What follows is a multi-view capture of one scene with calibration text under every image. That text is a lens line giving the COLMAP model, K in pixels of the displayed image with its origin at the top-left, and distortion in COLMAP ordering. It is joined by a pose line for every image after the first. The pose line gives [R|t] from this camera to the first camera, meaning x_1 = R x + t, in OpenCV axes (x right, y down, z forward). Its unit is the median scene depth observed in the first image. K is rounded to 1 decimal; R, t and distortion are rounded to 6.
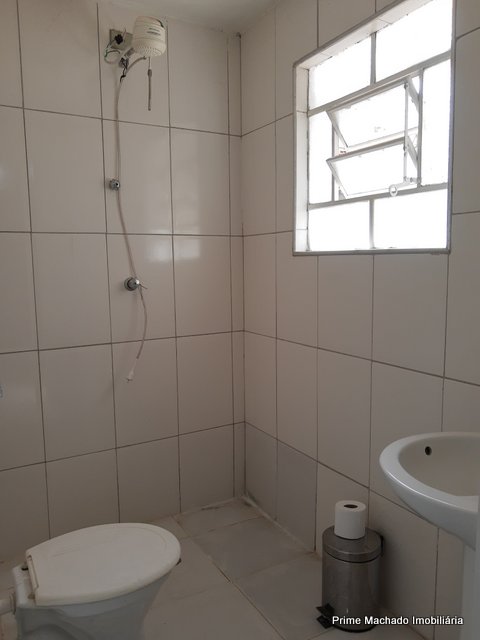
lens RADIAL K [[509.4, 0, 240.3], [0, 509.4, 318.6], [0, 0, 1]] dist [-0.007704, 0.006718]
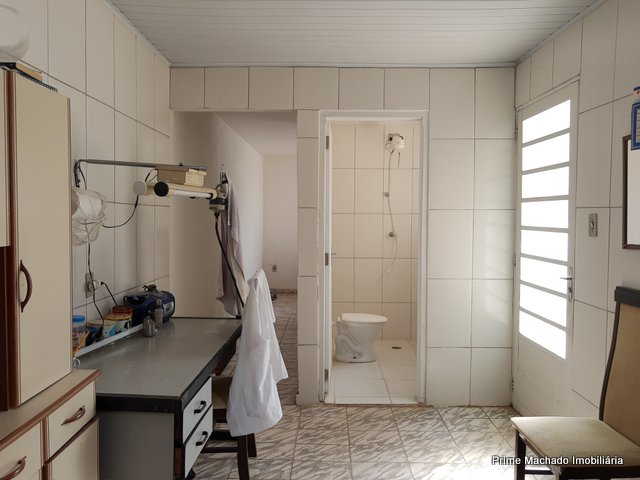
lens RADIAL K [[509.4, 0, 319.3], [0, 509.4, 235.3], [0, 0, 1]] dist [-0.007704, 0.006718]
pose [[0.862821, 0.041372, -0.503814, 0.733626], [-0.075548, 0.996006, -0.047591, 0.080454], [0.499832, 0.079125, 0.862500, -1.306449]]
